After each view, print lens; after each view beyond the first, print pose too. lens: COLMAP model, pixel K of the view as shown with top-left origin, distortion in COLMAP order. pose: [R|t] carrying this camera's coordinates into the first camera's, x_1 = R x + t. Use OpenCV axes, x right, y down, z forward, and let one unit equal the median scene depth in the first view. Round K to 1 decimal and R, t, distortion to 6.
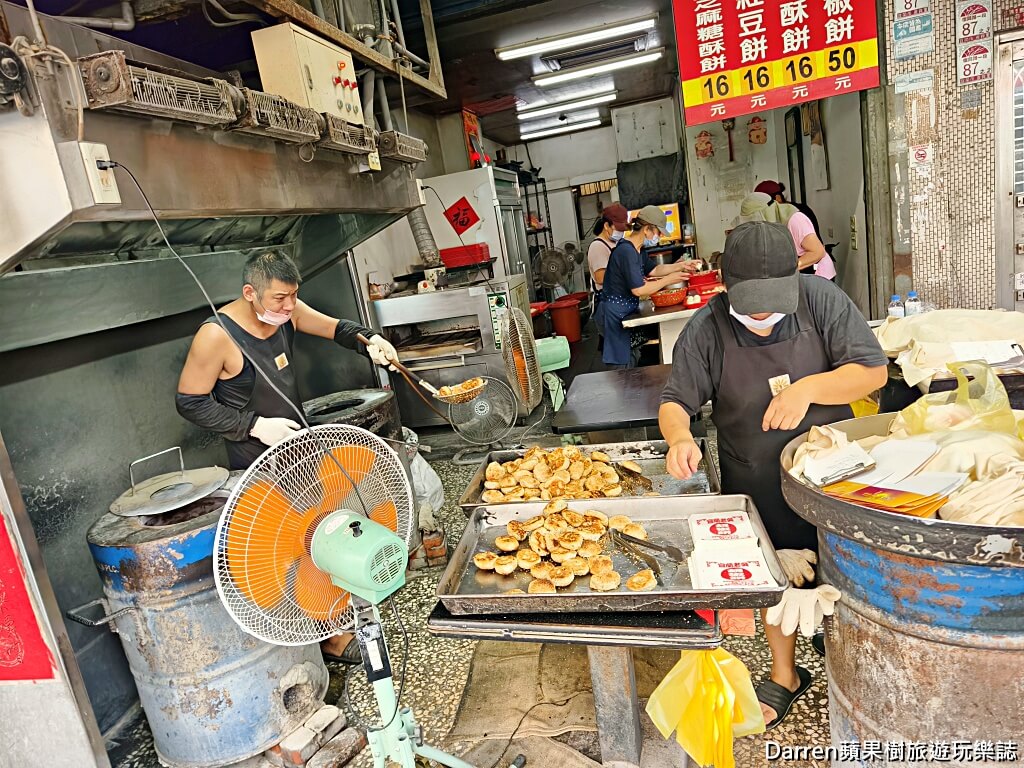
lens RADIAL K [[689.4, 0, 500.8], [0, 689.4, 386.9], [0, 0, 1]] dist [0.029212, -0.030137]
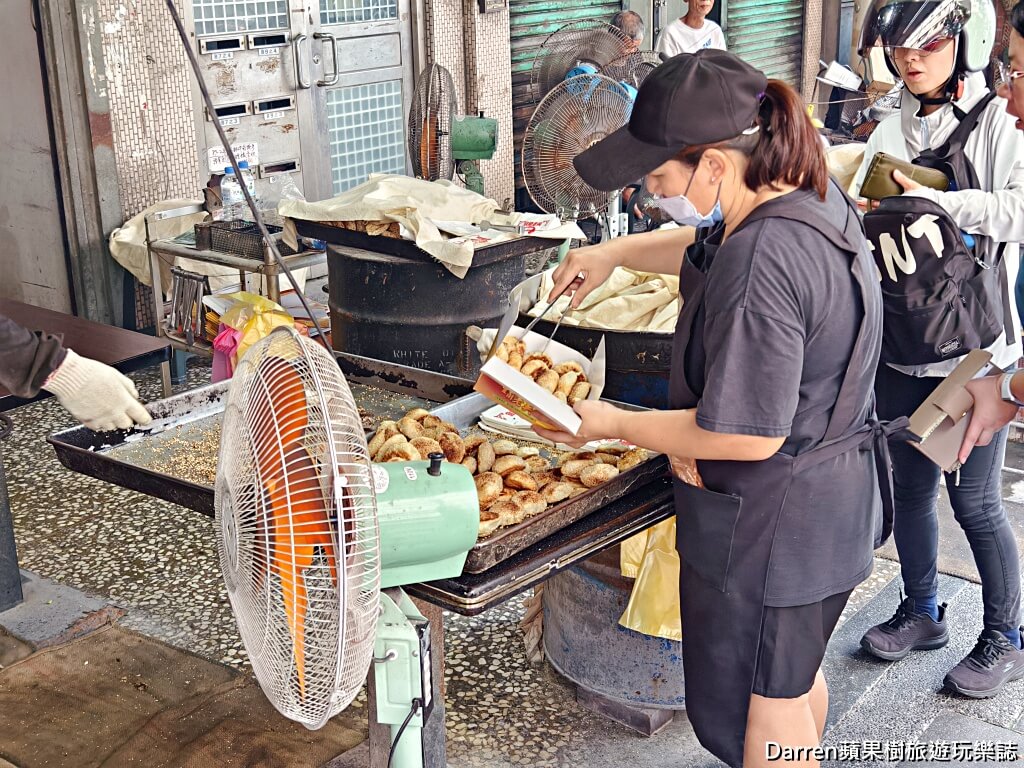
lens RADIAL K [[1371.2, 0, 510.2], [0, 1371.2, 382.9], [0, 0, 1]] dist [0.186689, -0.631560]
pose [[0.414926, -0.130428, 0.900458, -0.473540], [0.151736, 0.985732, 0.072861, 0.019032], [-0.897113, 0.106400, 0.428797, 0.144168]]
